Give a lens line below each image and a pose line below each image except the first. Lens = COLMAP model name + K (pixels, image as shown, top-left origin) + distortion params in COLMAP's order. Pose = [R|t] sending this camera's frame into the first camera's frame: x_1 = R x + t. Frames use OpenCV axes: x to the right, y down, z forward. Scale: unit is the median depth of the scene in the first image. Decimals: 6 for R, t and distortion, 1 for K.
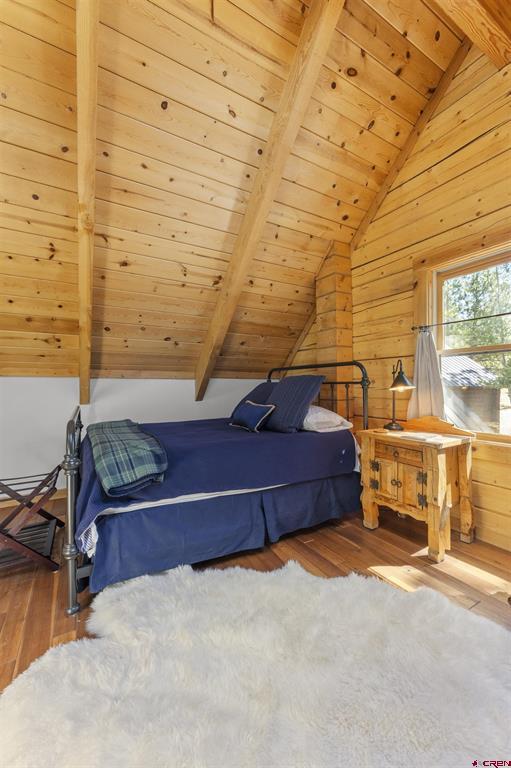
lens RADIAL K [[306.0, 0, 256.7], [0, 306.0, 388.5], [0, 0, 1]] dist [-0.002497, -0.000731]
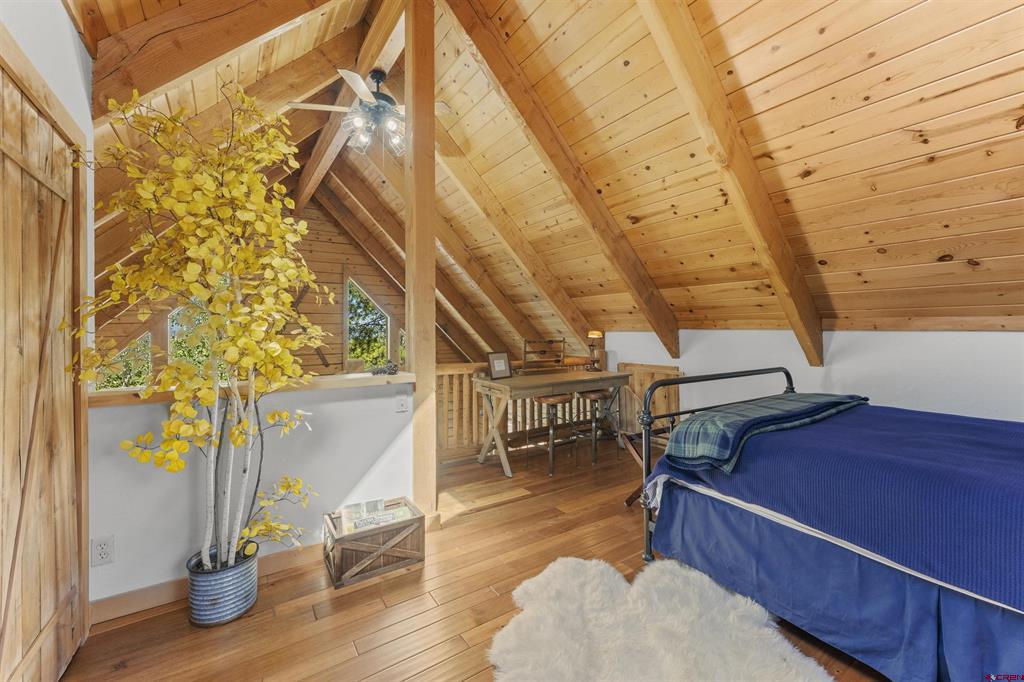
lens RADIAL K [[412.9, 0, 516.6], [0, 412.9, 332.5], [0, 0, 1]] dist [0.002014, -0.002029]
pose [[0.090844, 0.007466, -0.995837, 0.701282], [-0.008528, 0.999941, 0.006719, -0.057846], [0.995829, 0.007882, 0.090902, 0.365902]]
